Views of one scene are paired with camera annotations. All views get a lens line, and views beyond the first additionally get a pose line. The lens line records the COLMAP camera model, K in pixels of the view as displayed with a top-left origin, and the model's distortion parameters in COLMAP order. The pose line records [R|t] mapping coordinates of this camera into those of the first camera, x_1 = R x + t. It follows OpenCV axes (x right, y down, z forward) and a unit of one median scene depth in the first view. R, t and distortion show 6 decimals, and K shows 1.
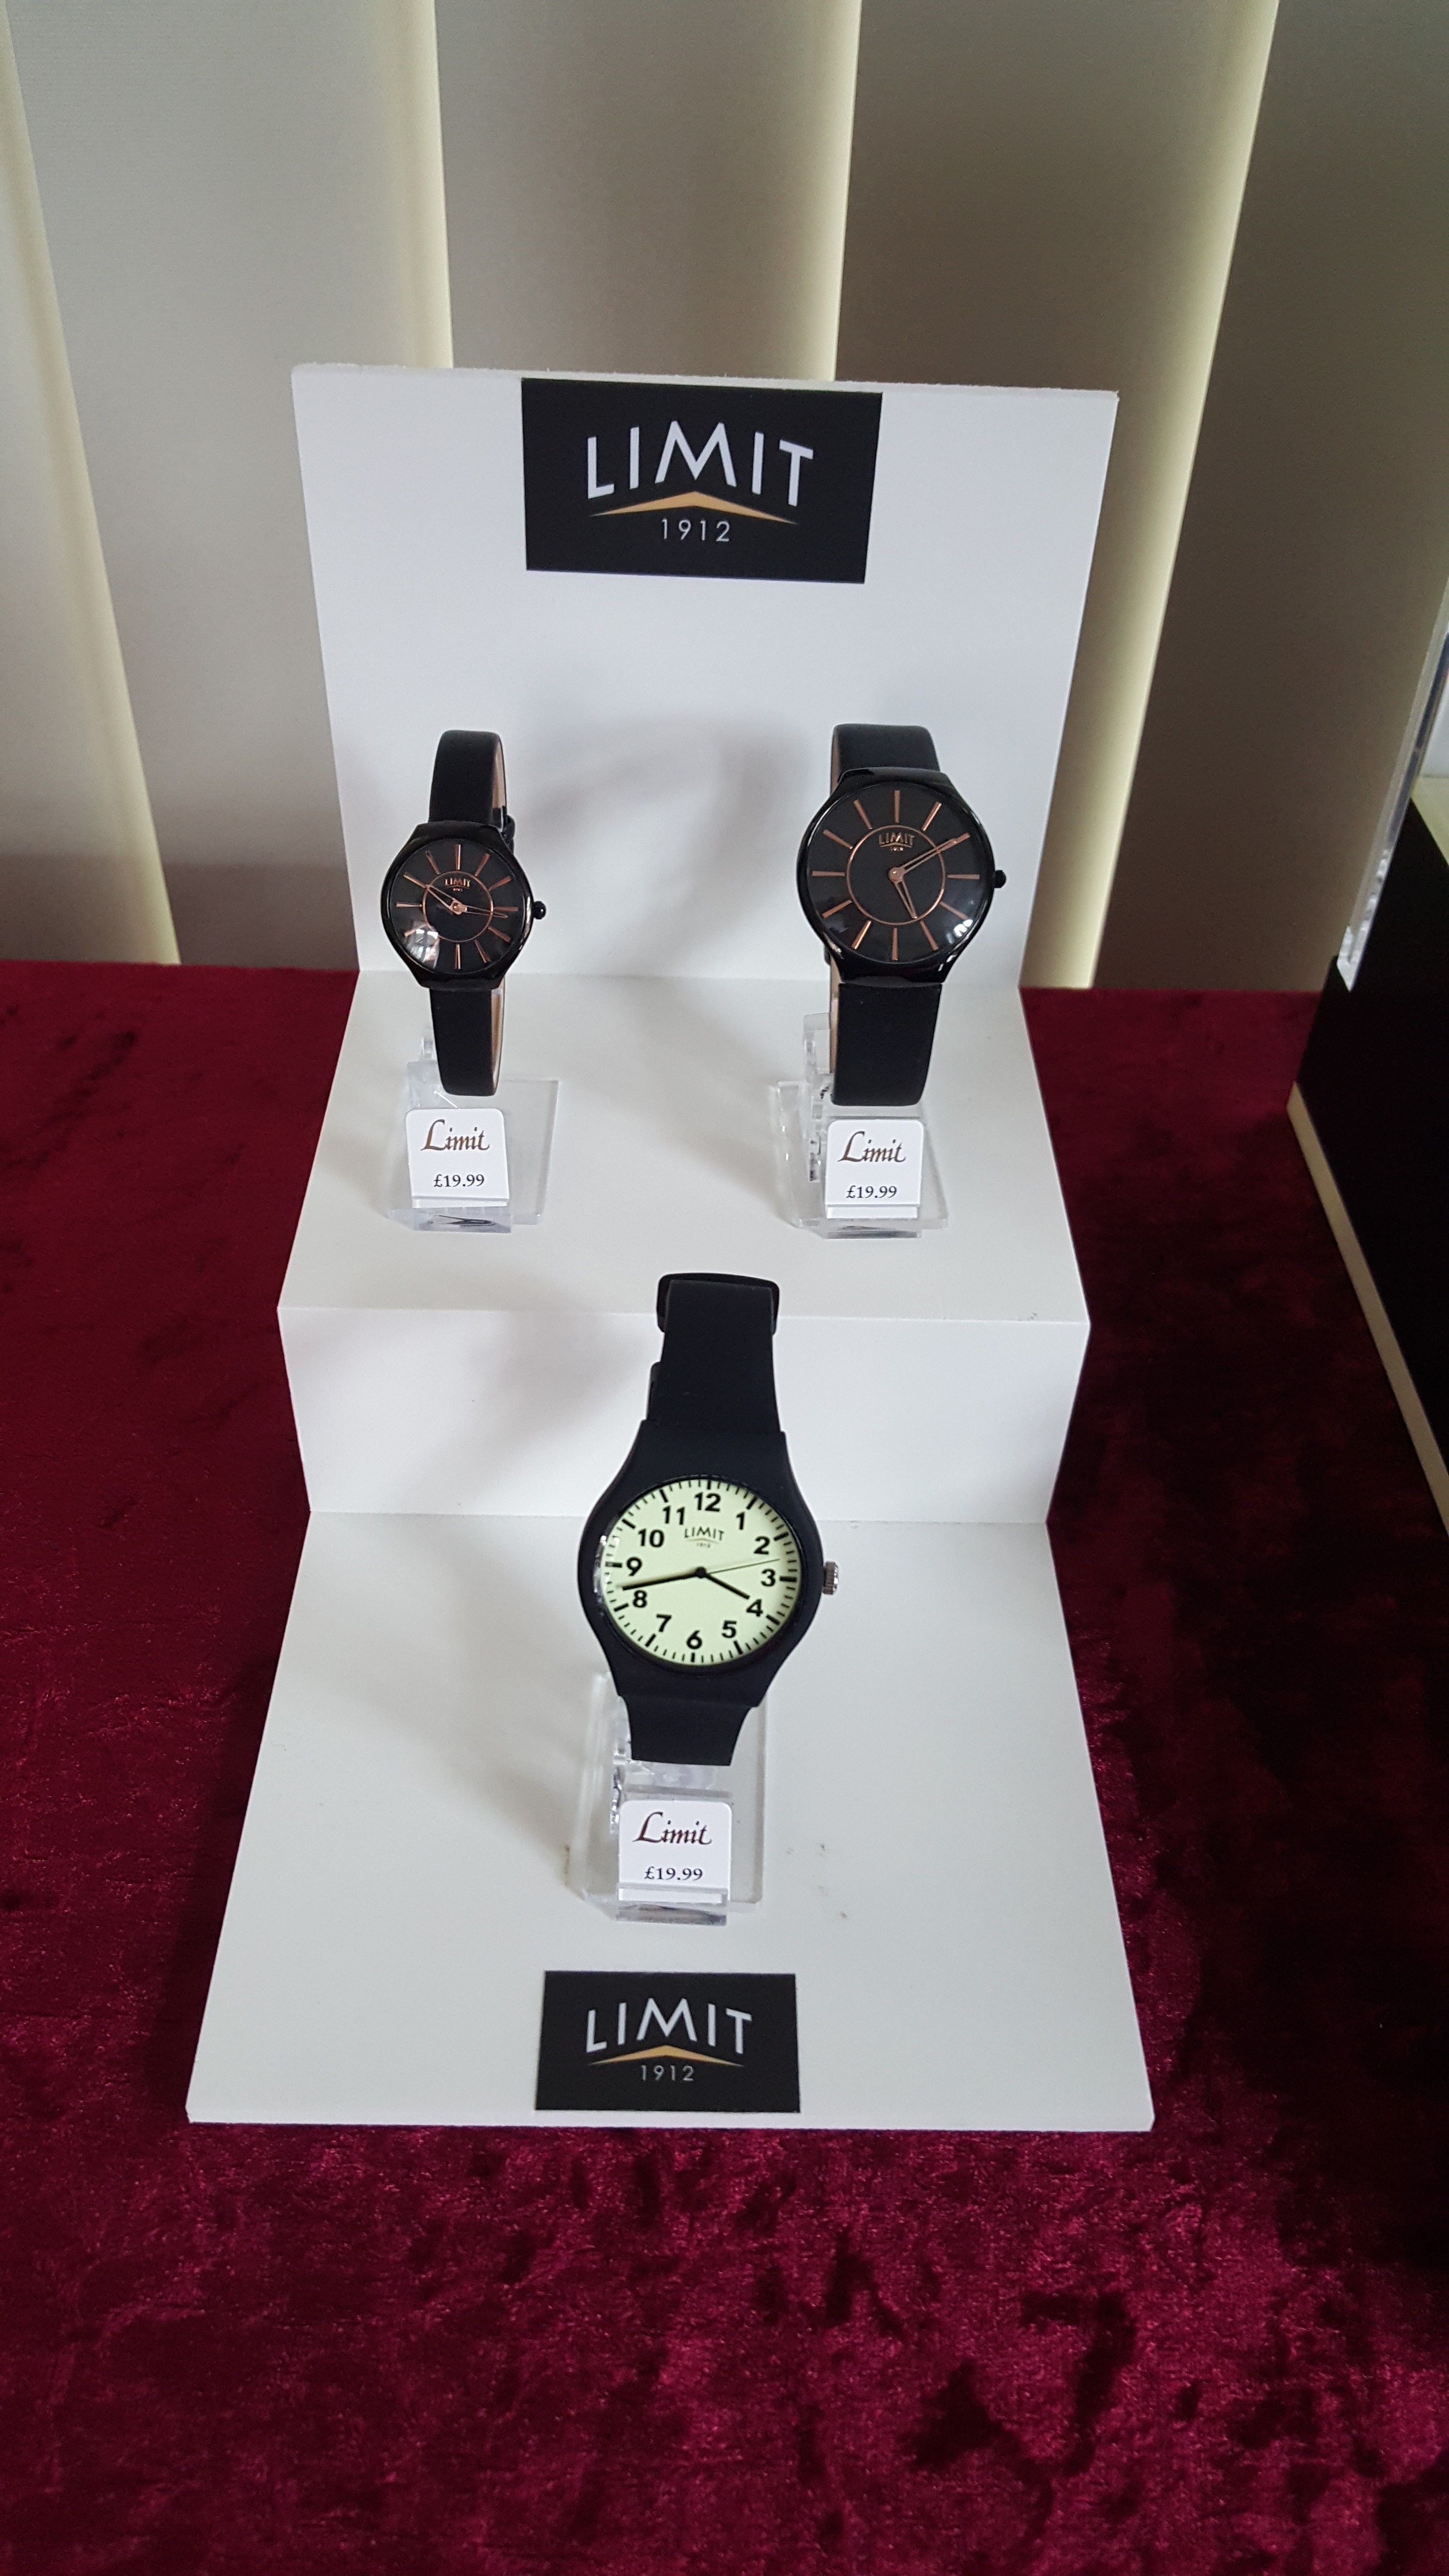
lens RADIAL K [[1911.6, 0, 748.2], [0, 1911.6, 1308.0], [0, 0, 1]] dist [0.090031, -0.136052]
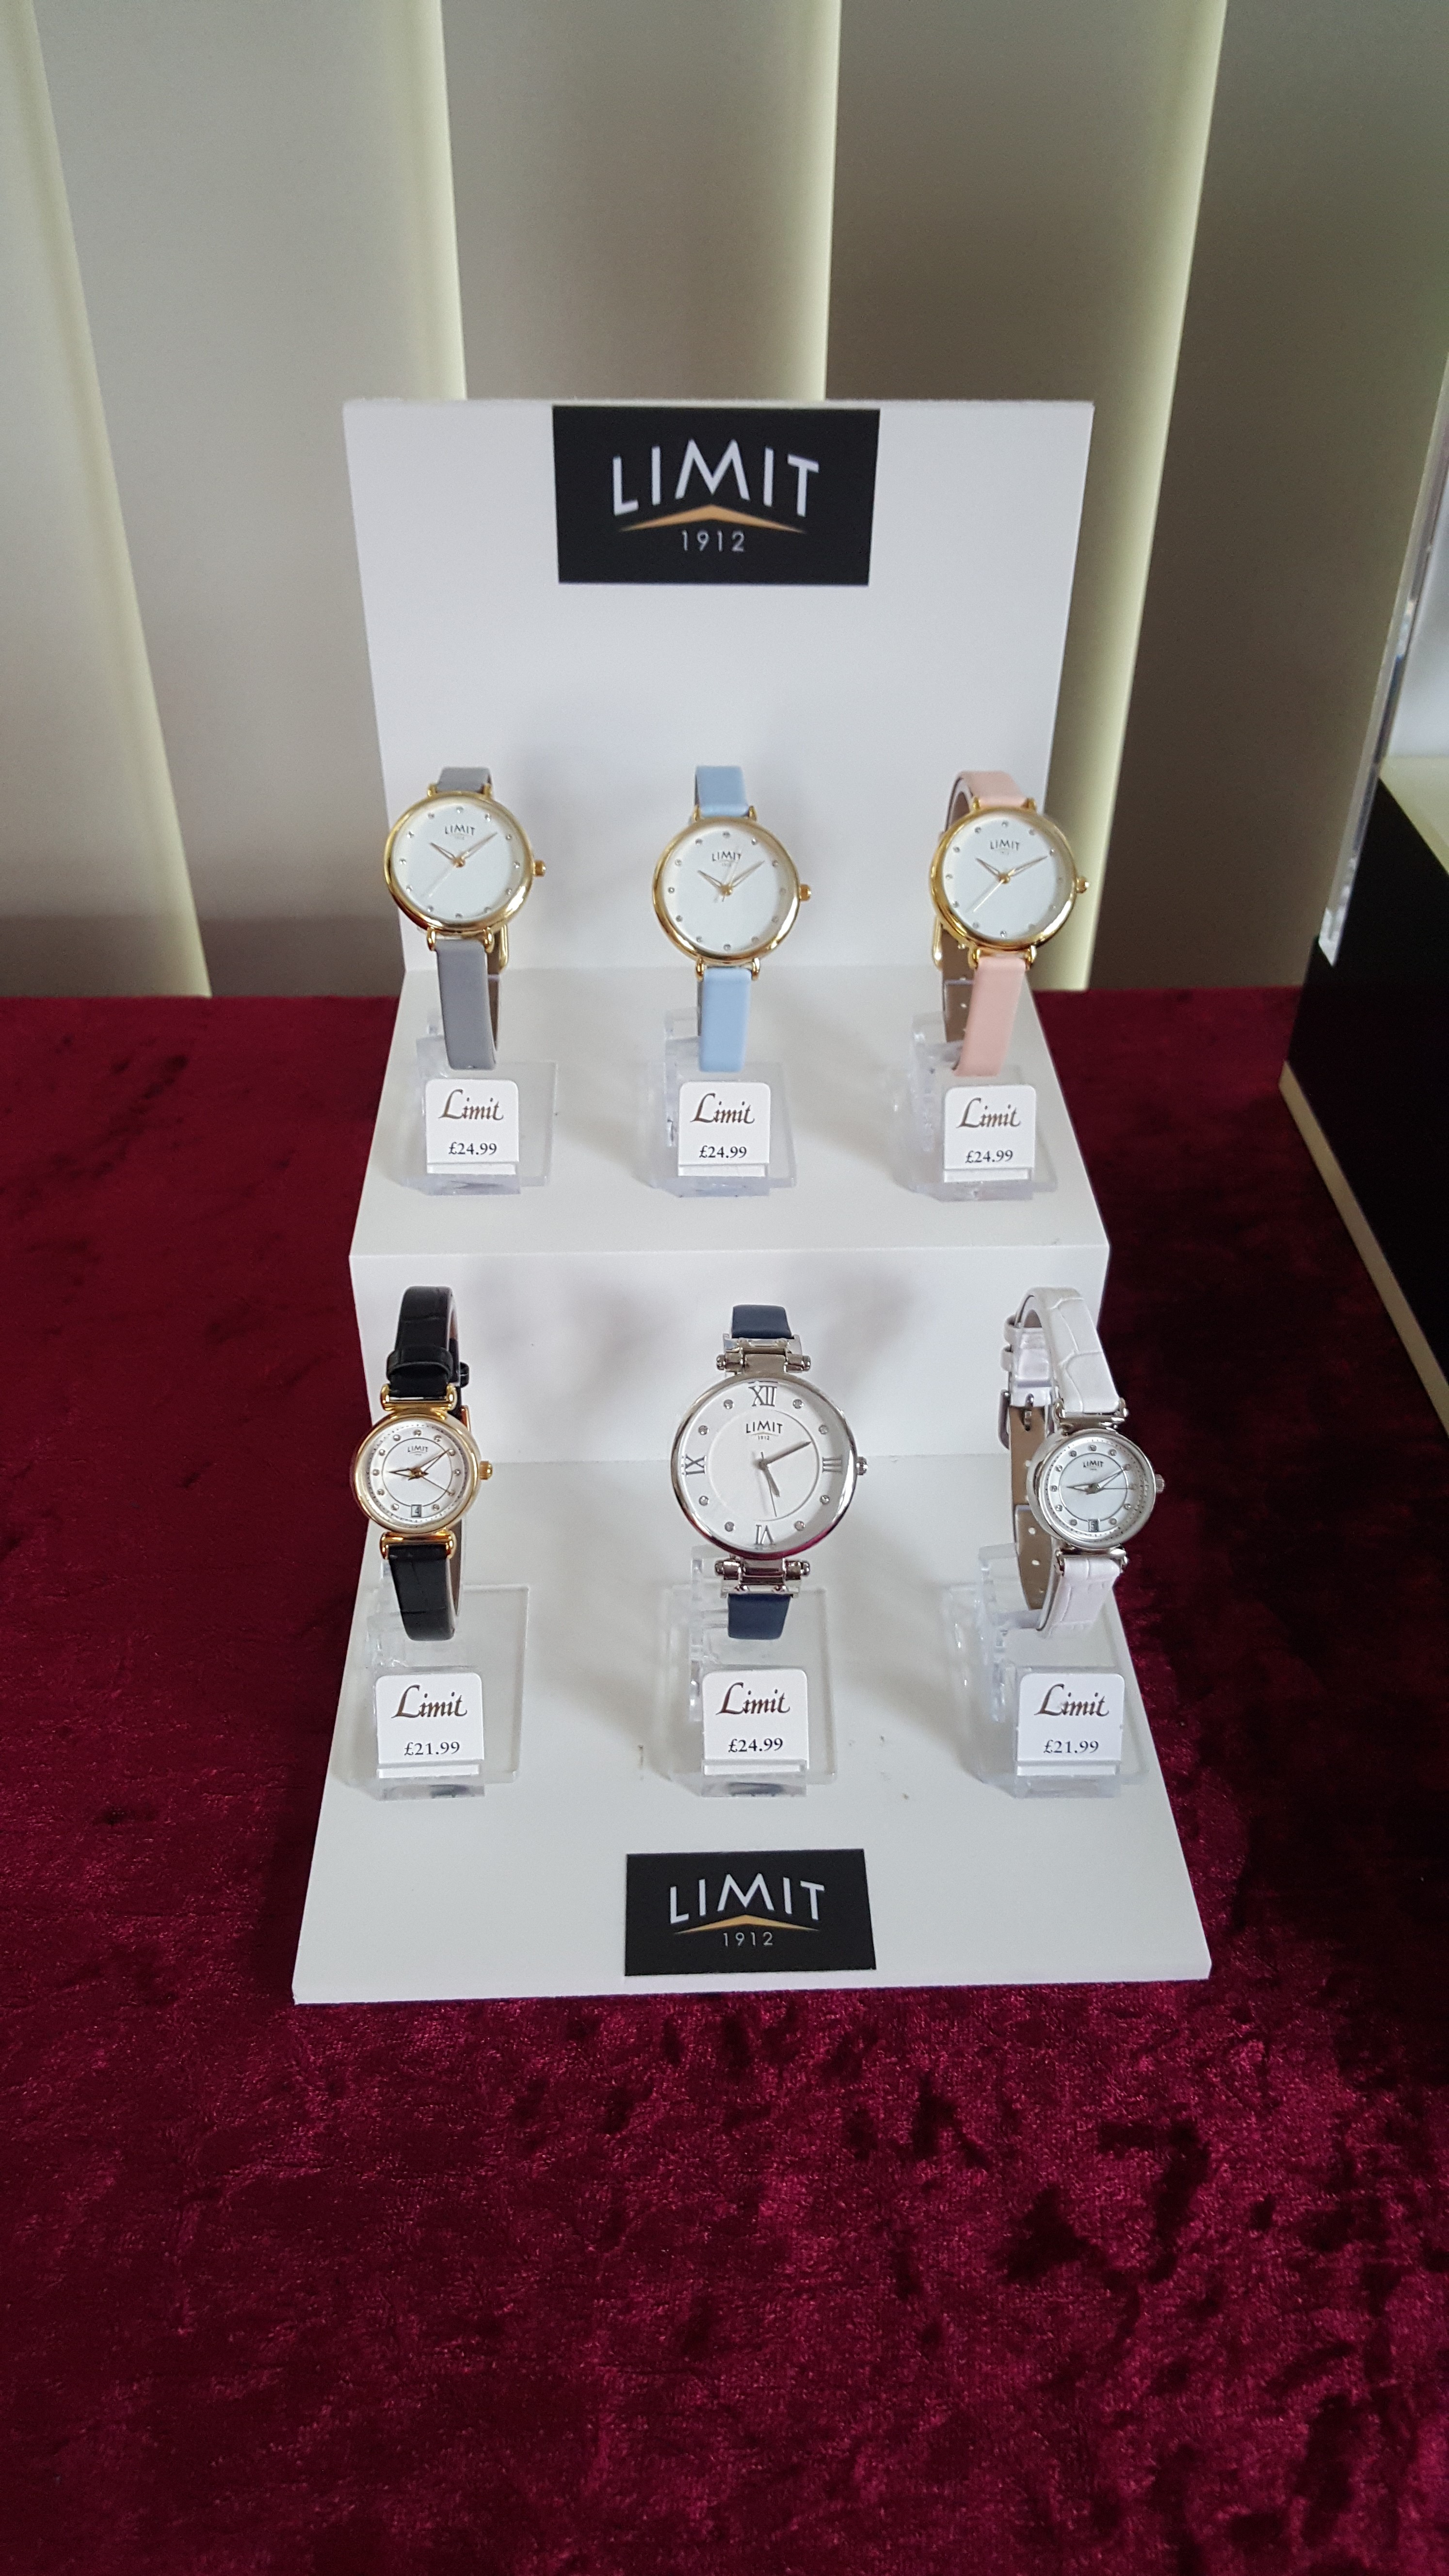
lens RADIAL K [[1911.6, 0, 758.8], [0, 1911.6, 1306.6], [0, 0, 1]] dist [0.090031, -0.136052]
pose [[0.999239, -0.036839, 0.012849, -0.036335], [0.037623, 0.997024, -0.067293, 0.119142], [-0.010332, 0.067725, 0.997651, -0.068502]]
